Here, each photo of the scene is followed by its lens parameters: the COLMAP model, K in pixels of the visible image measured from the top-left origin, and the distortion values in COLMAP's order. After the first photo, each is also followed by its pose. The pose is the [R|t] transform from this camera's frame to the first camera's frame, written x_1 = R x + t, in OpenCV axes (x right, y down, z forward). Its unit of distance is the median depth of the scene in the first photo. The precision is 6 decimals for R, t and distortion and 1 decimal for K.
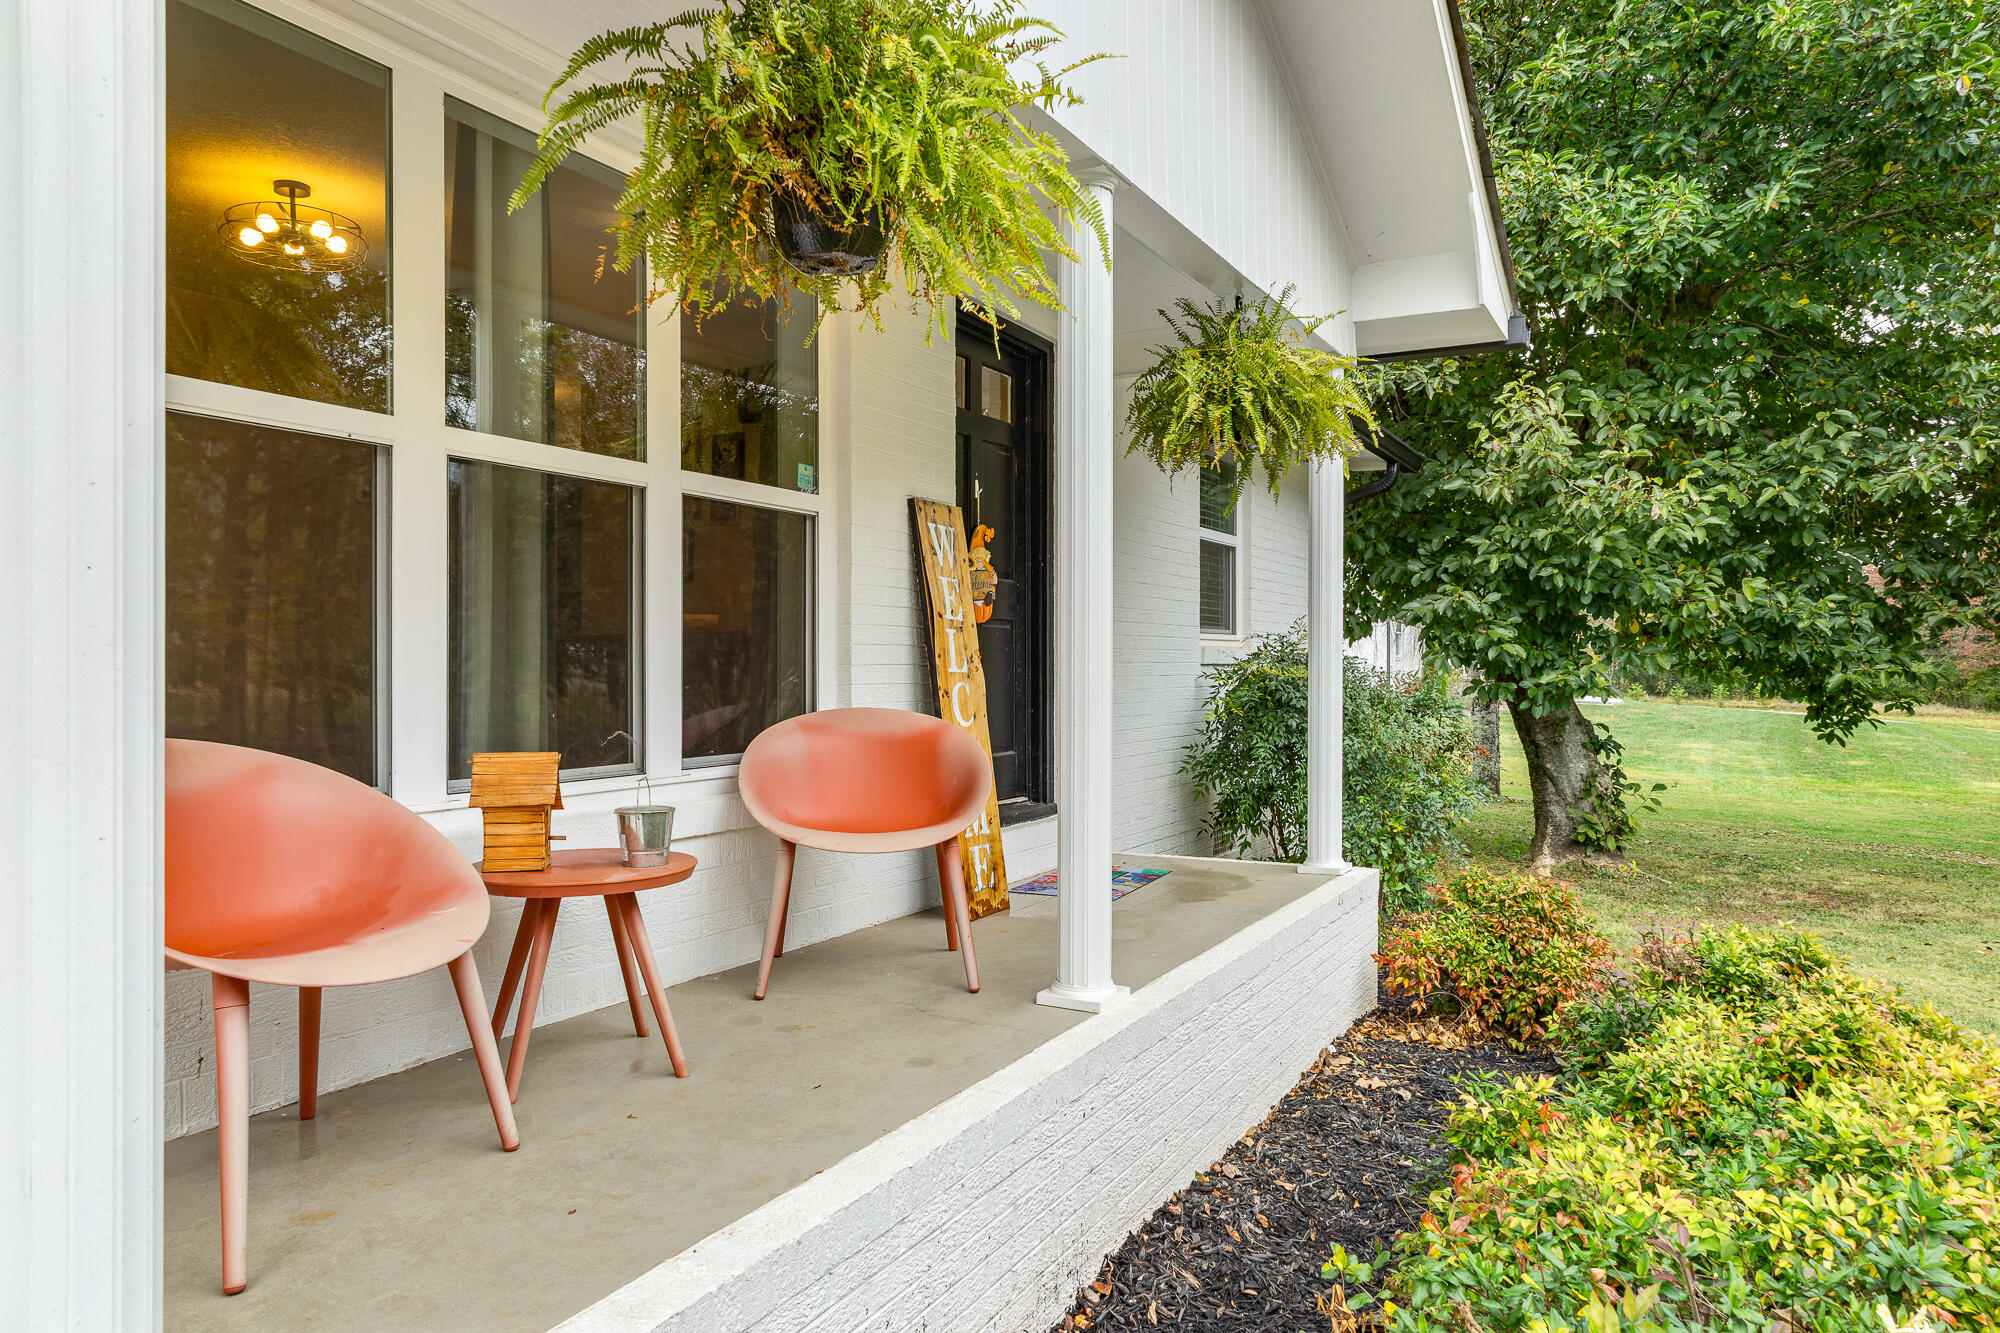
lens RADIAL K [[1293.6, 0, 1000.0], [0, 1293.6, 666.5], [0, 0, 1]] dist [0.005411, 0.001468]
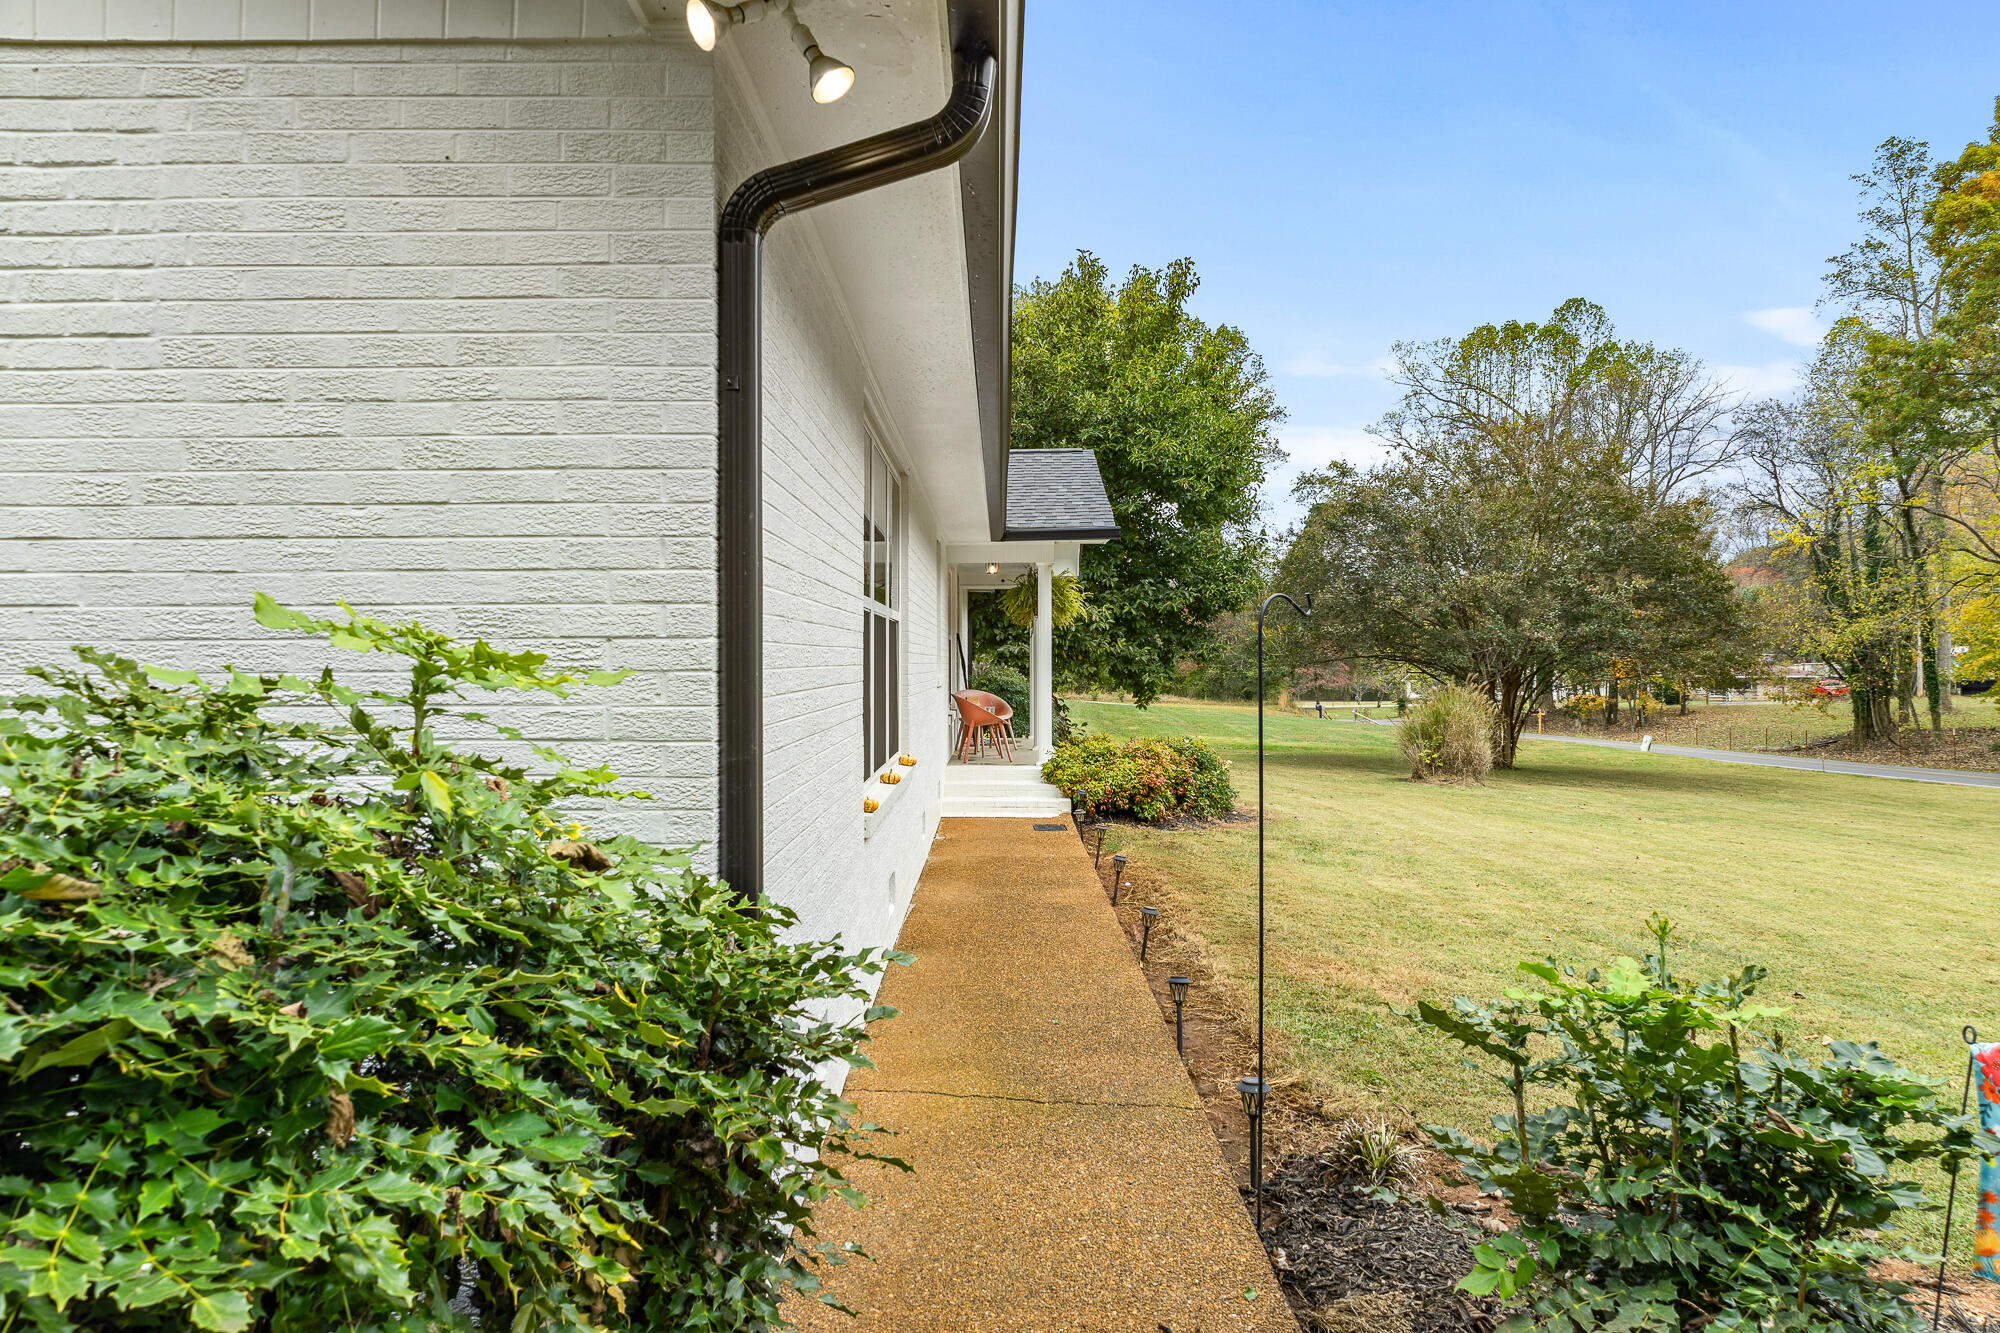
lens RADIAL K [[1293.6, 0, 1000.0], [0, 1293.6, 666.5], [0, 0, 1]] dist [0.005411, 0.001468]
pose [[0.877519, -0.001220, 0.479539, -0.863522], [0.002873, 0.999992, -0.002712, -0.009401], [-0.479532, 0.003758, 0.877516, -1.142566]]
